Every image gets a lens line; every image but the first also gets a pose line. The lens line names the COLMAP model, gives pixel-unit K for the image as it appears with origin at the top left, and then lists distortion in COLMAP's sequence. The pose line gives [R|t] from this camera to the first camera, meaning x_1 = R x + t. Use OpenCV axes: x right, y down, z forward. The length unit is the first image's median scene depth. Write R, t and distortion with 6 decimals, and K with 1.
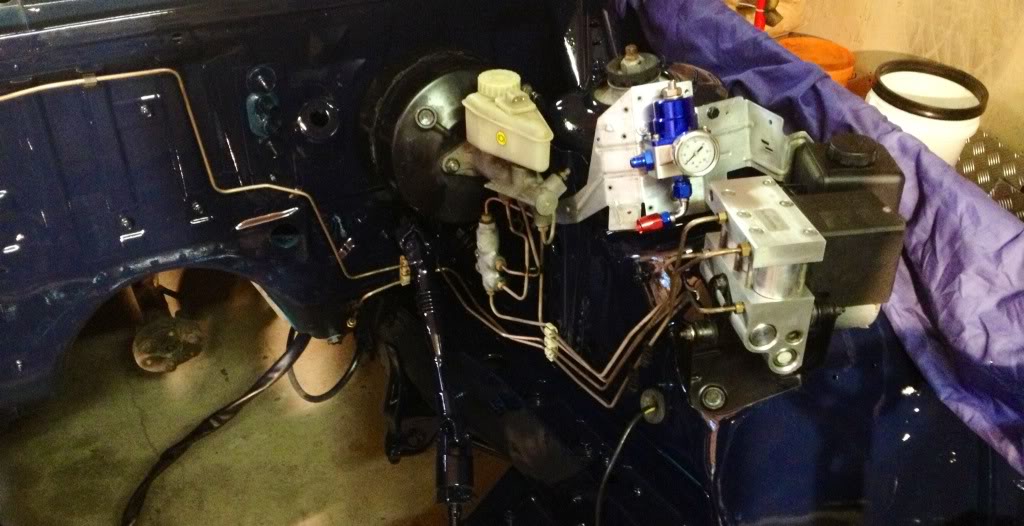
lens RADIAL K [[997.9, 0, 510.3], [0, 997.9, 284.8], [0, 0, 1]] dist [0.133535, 0.000000]
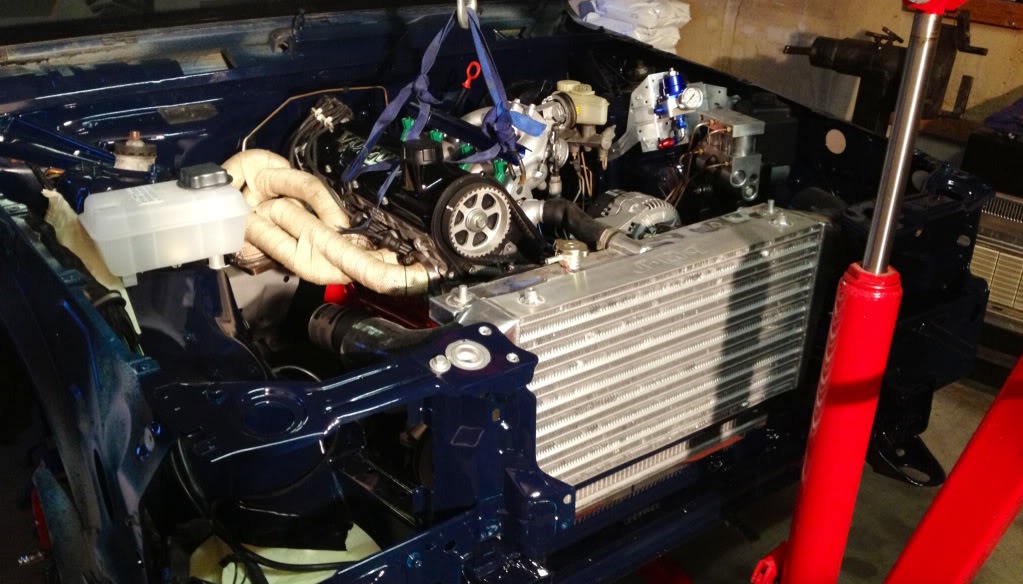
lens RADIAL K [[1046.4, 0, 514.6], [0, 1046.4, 288.0], [0, 0, 1]] dist [0.133773, 0.000000]
pose [[0.982851, -0.066313, 0.172065, -0.479080], [0.098529, 0.977588, -0.186049, 0.521448], [-0.155871, 0.199812, 0.967357, -0.778083]]
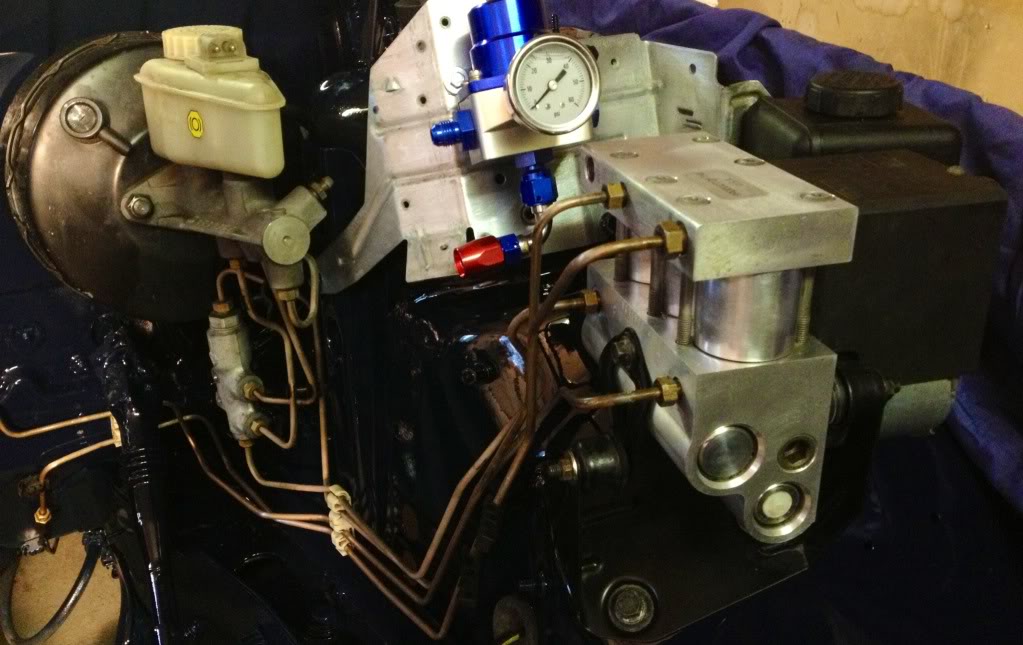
lens RADIAL K [[1001.1, 0, 512.6], [0, 1001.1, 315.3], [0, 0, 1]] dist [0.080704, 0.000000]
pose [[0.994783, -0.045296, 0.091410, 0.104512], [0.059697, 0.985059, -0.161539, 0.047992], [-0.082728, 0.166153, 0.982624, 0.489612]]
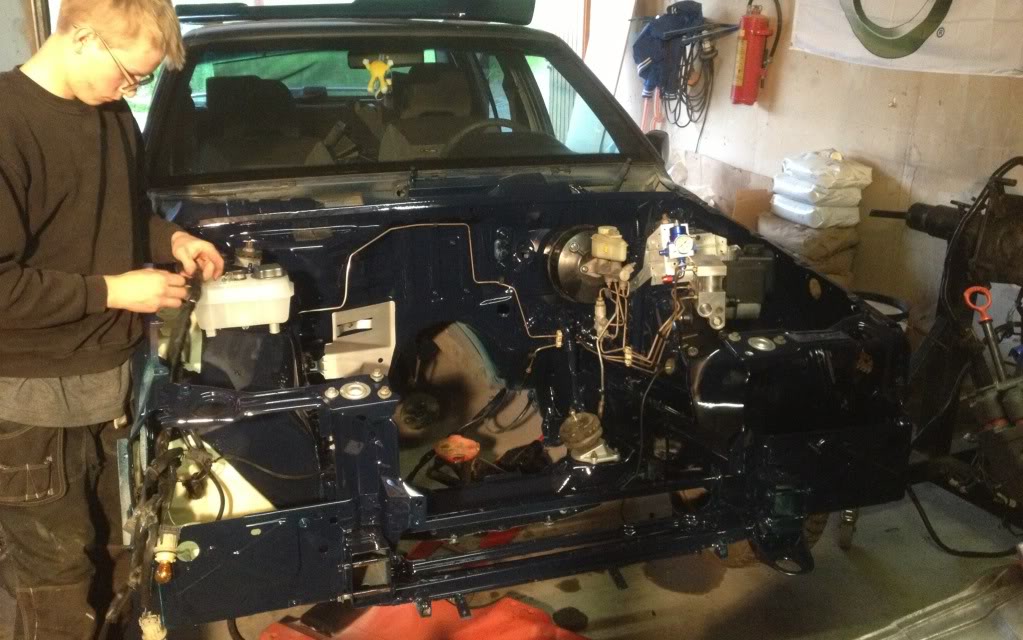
lens RADIAL K [[1054.2, 0, 508.6], [0, 1054.2, 323.6], [0, 0, 1]] dist [0.154224, 0.000000]
pose [[0.988214, 0.035274, -0.148960, 0.137870], [-0.077879, 0.953595, -0.290846, 0.748811], [0.131788, 0.299019, 0.945103, -1.285438]]
